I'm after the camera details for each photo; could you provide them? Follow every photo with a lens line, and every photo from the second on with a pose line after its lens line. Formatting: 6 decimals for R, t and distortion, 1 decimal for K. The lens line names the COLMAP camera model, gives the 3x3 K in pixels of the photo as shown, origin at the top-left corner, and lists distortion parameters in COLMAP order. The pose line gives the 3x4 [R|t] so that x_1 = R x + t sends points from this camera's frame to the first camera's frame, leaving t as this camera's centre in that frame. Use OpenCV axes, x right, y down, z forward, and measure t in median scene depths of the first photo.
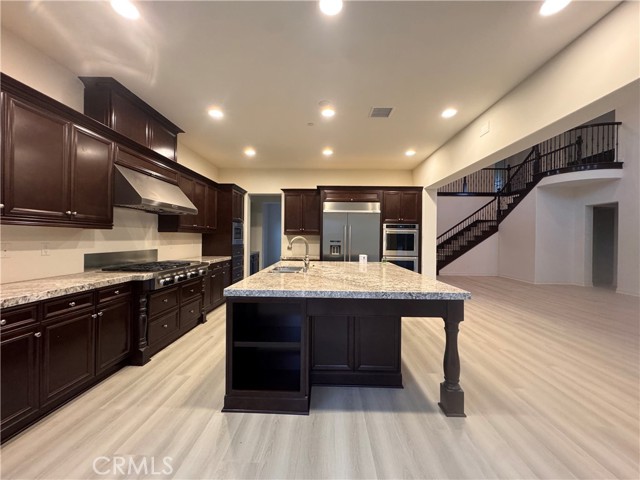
lens RADIAL K [[256.1, 0, 320.0], [0, 256.1, 240.0], [0, 0, 1]] dist [0.001380, -0.000239]
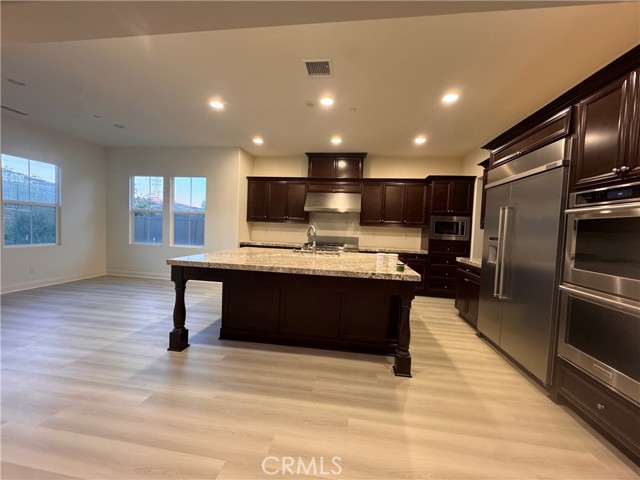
lens RADIAL K [[256.1, 0, 320.0], [0, 256.1, 240.0], [0, 0, 1]] dist [0.001380, -0.000239]
pose [[-0.117254, 0.032288, -0.992577, 0.951022], [-0.044748, 0.998284, 0.037759, 0.005789], [0.992093, 0.048843, -0.115608, 1.017346]]
